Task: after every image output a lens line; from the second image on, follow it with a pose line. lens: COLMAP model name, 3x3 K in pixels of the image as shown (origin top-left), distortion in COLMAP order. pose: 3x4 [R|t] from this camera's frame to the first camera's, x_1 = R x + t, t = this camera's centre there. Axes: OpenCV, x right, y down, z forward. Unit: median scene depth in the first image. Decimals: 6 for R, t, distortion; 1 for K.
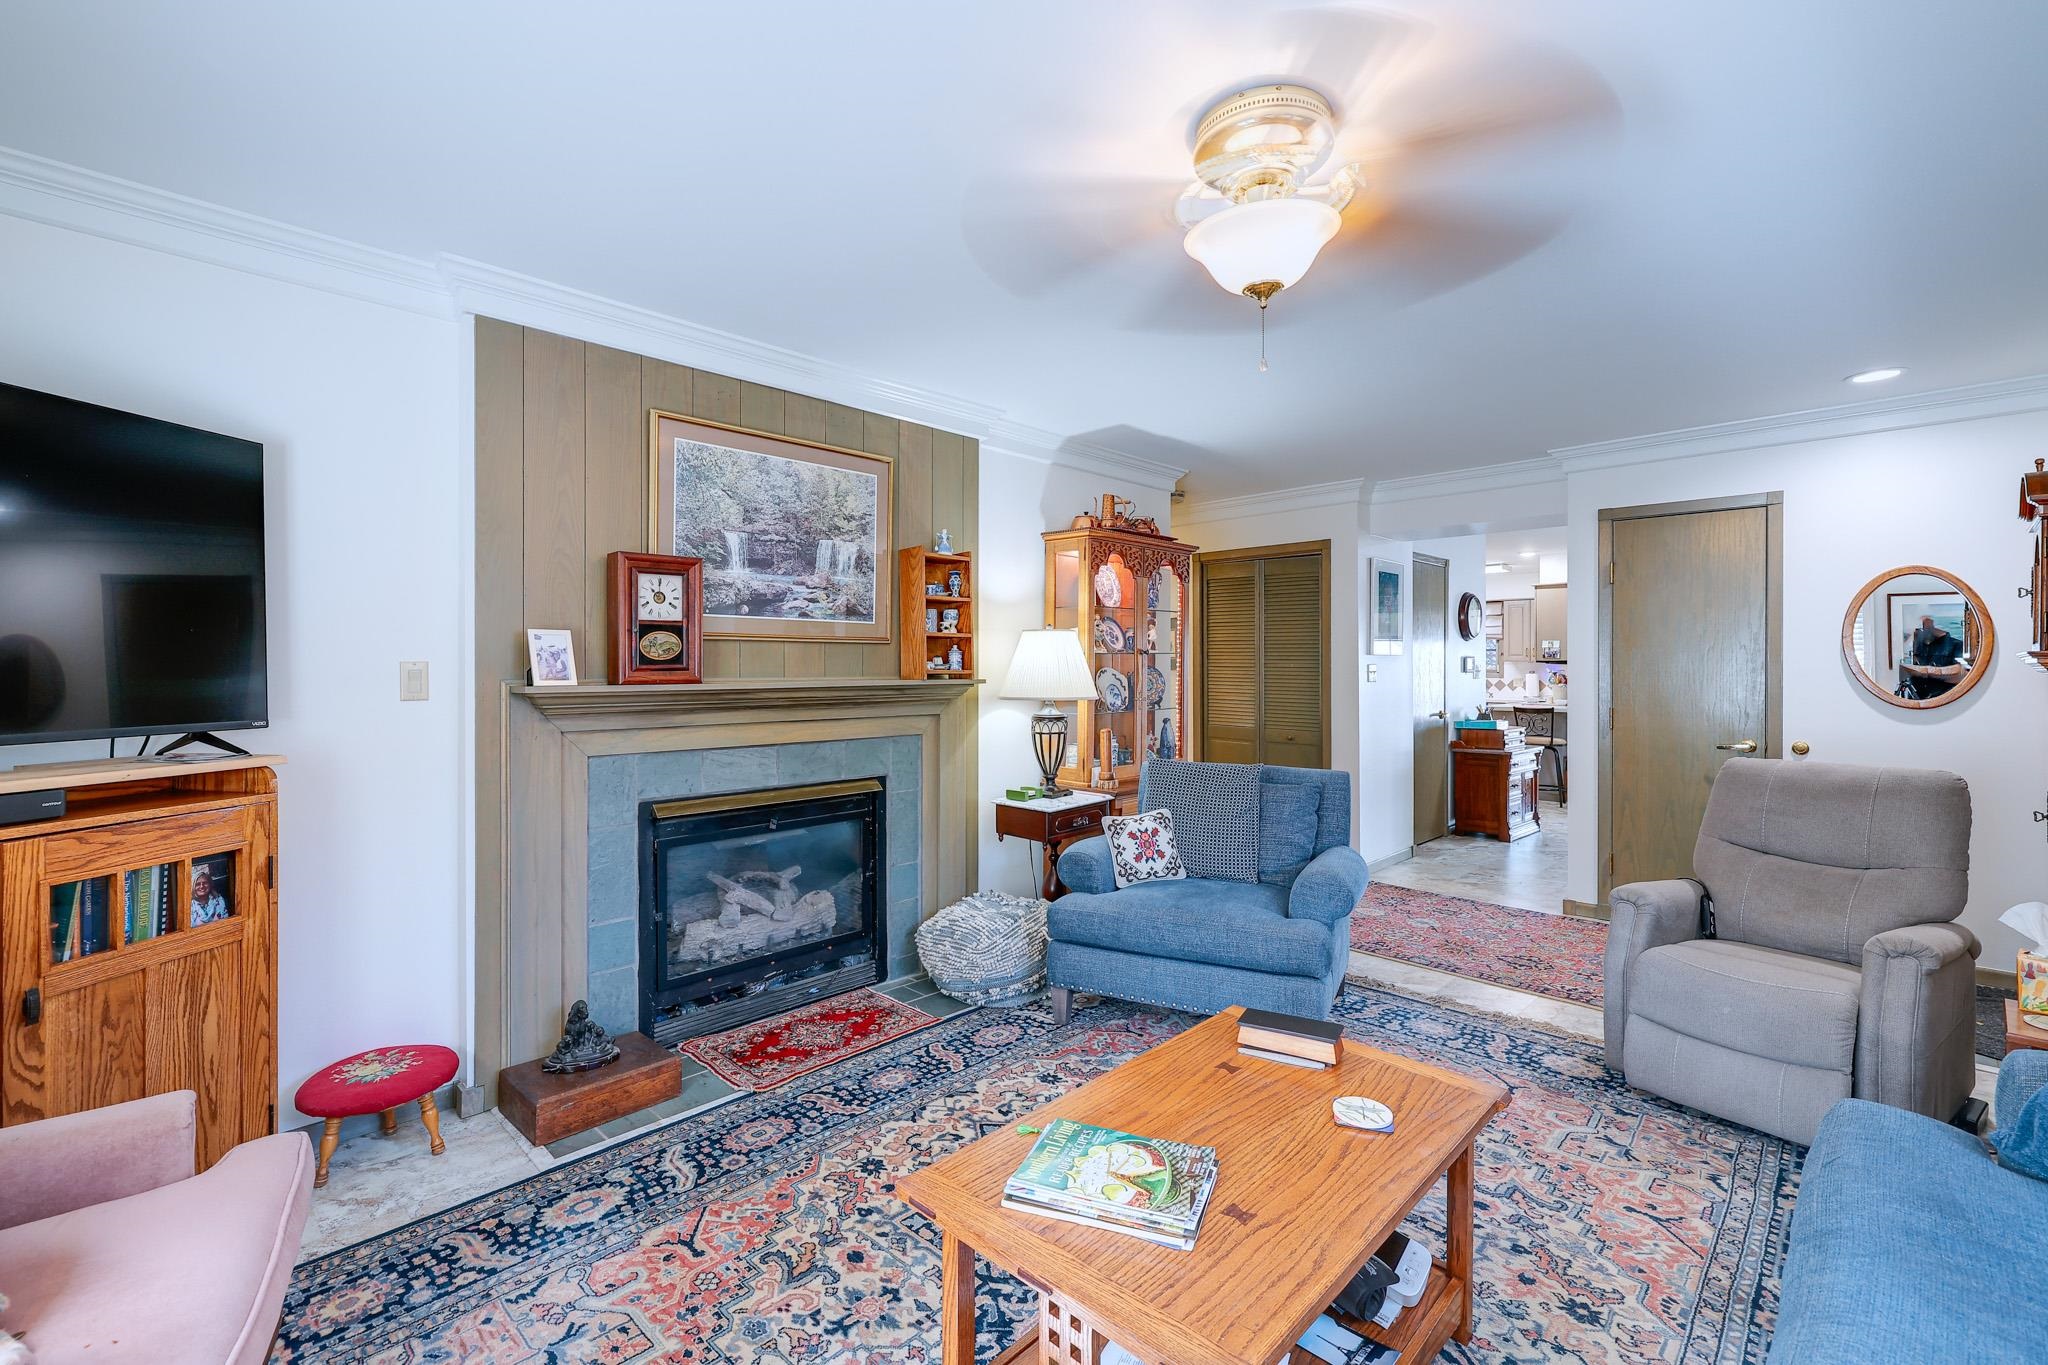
lens RADIAL K [[860.1, 0, 1059.8], [0, 860.1, 662.6], [0, 0, 1]] dist [-0.000088, 0.000349]
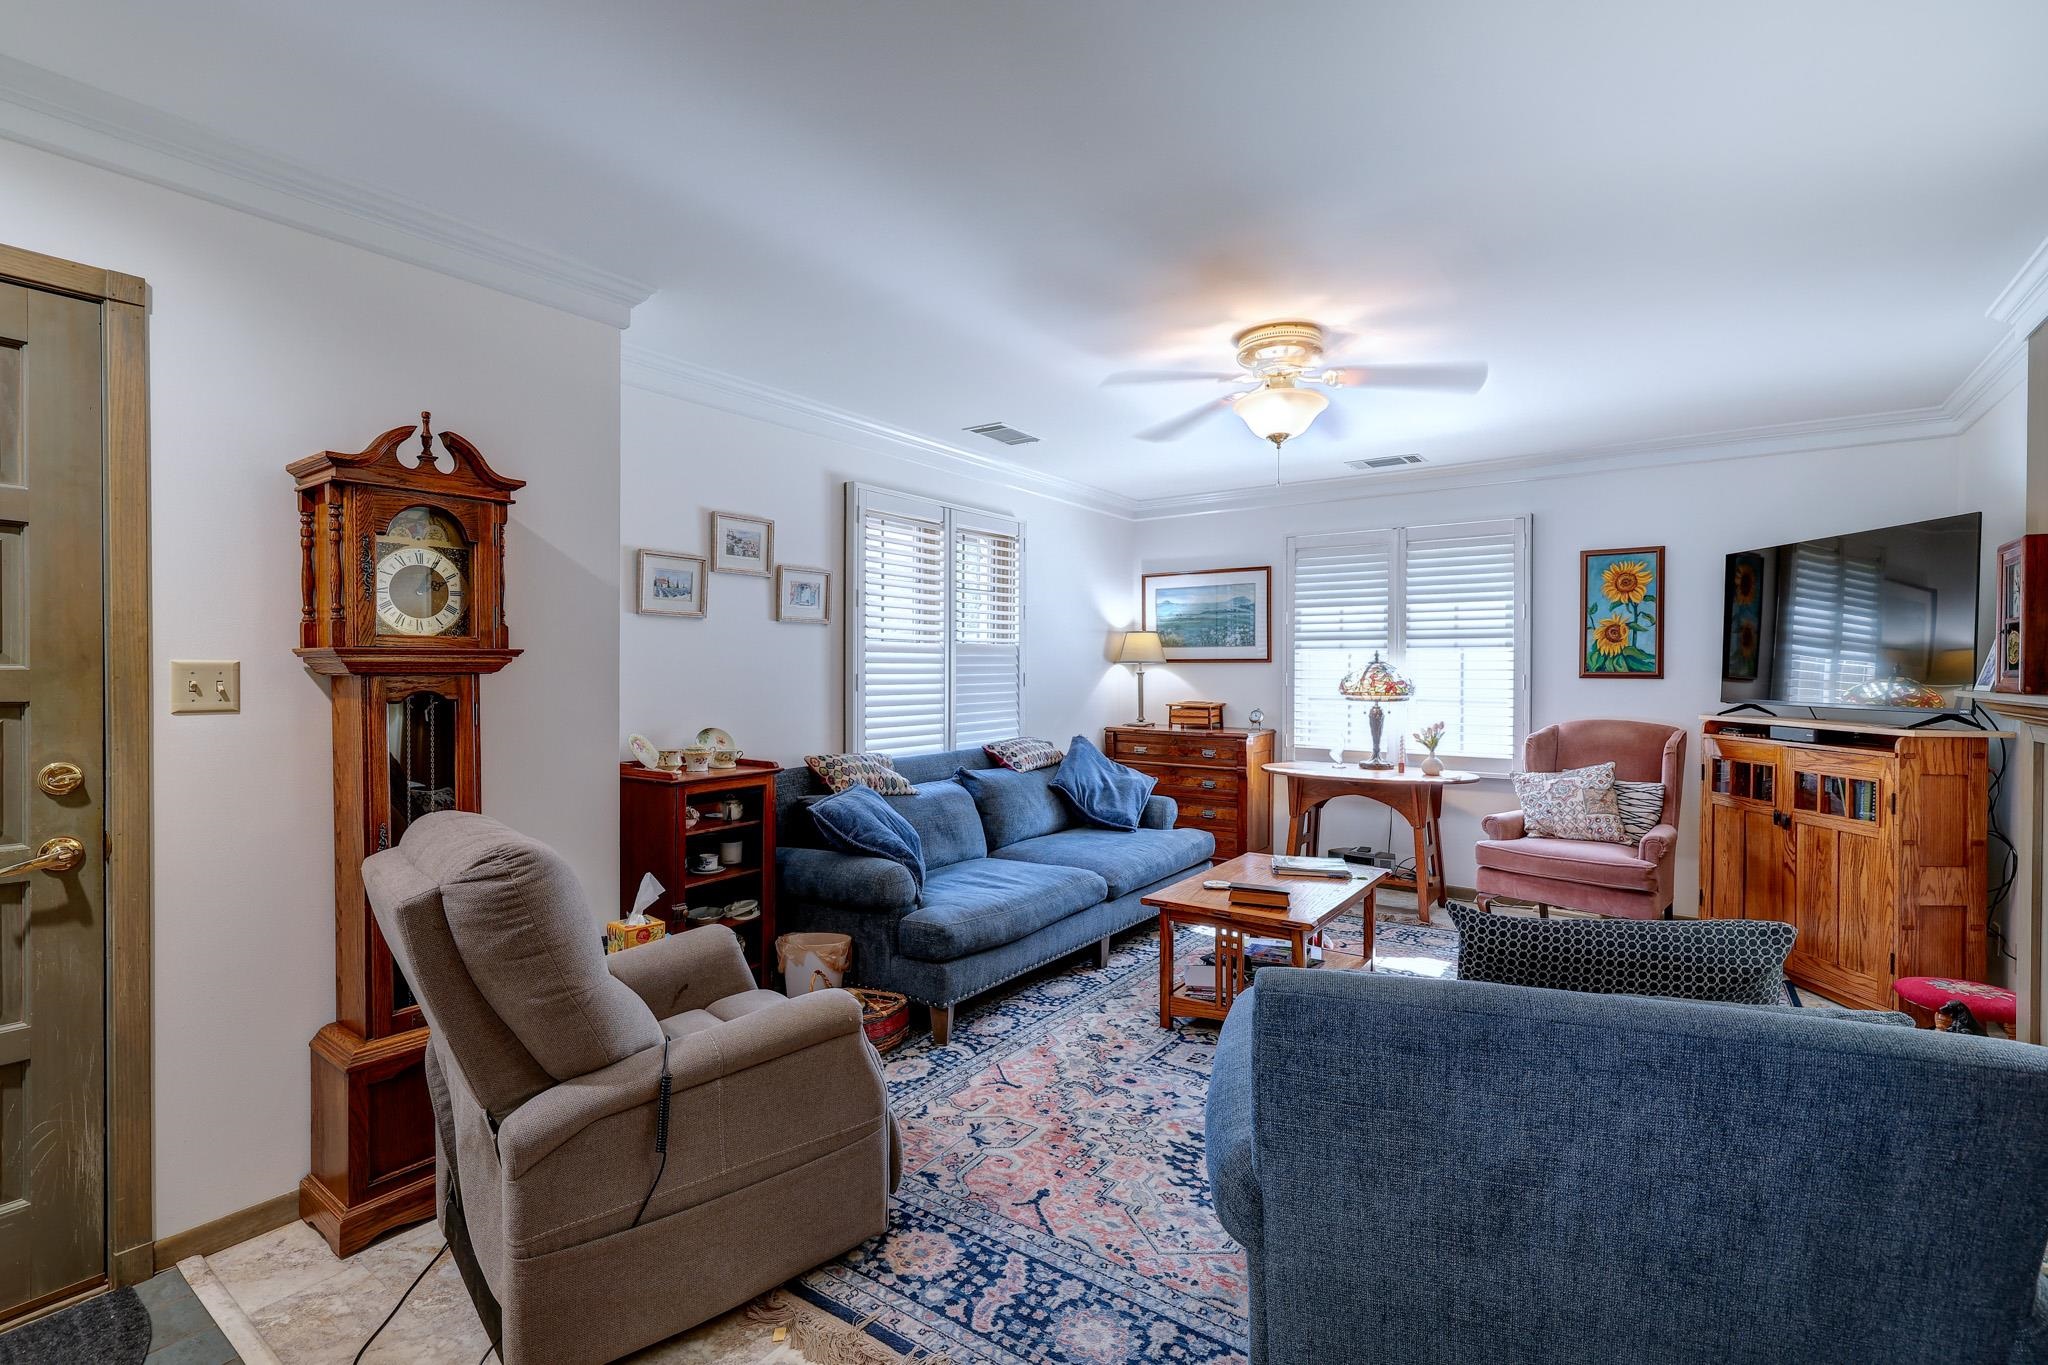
lens RADIAL K [[937.1, 0, 1037.4], [0, 937.1, 678.1], [0, 0, 1]] dist [0.001277, 0.000366]
pose [[-0.988772, -0.002996, -0.149404, 0.593724], [-0.004205, 0.999961, 0.007775, 0.006637], [0.149374, 0.008316, -0.988746, 1.678716]]
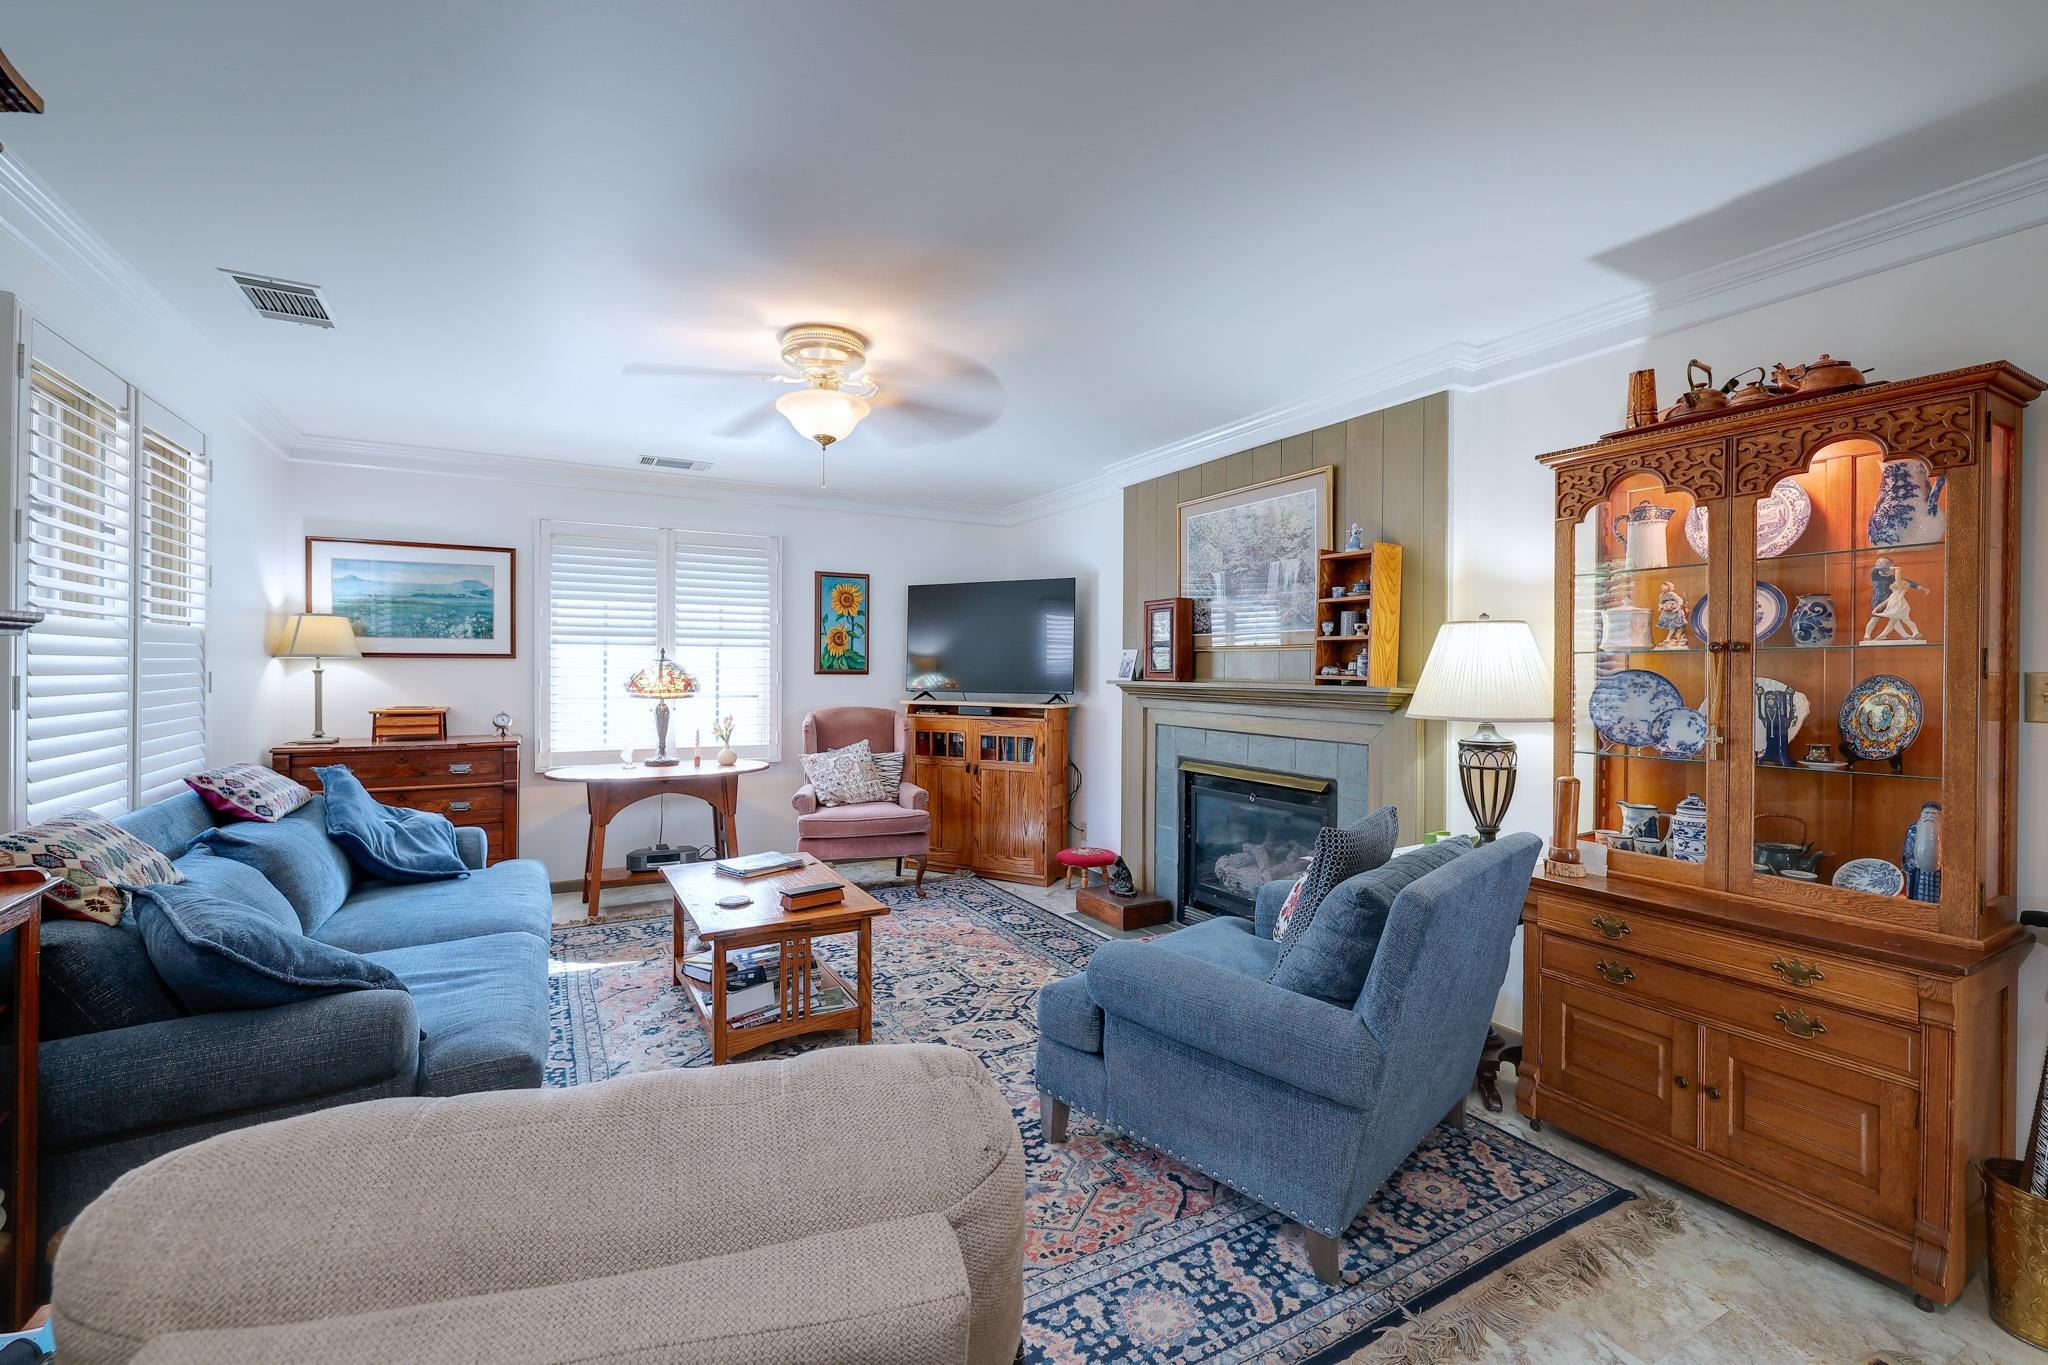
lens RADIAL K [[860.1, 0, 1009.5], [0, 860.1, 671.6], [0, 0, 1]] dist [-0.000088, 0.000349]
pose [[-0.298682, 0.000423, -0.954353, 1.062101], [-0.004515, 0.999988, 0.001856, 0.004598], [0.954342, 0.004864, -0.298677, 1.143797]]
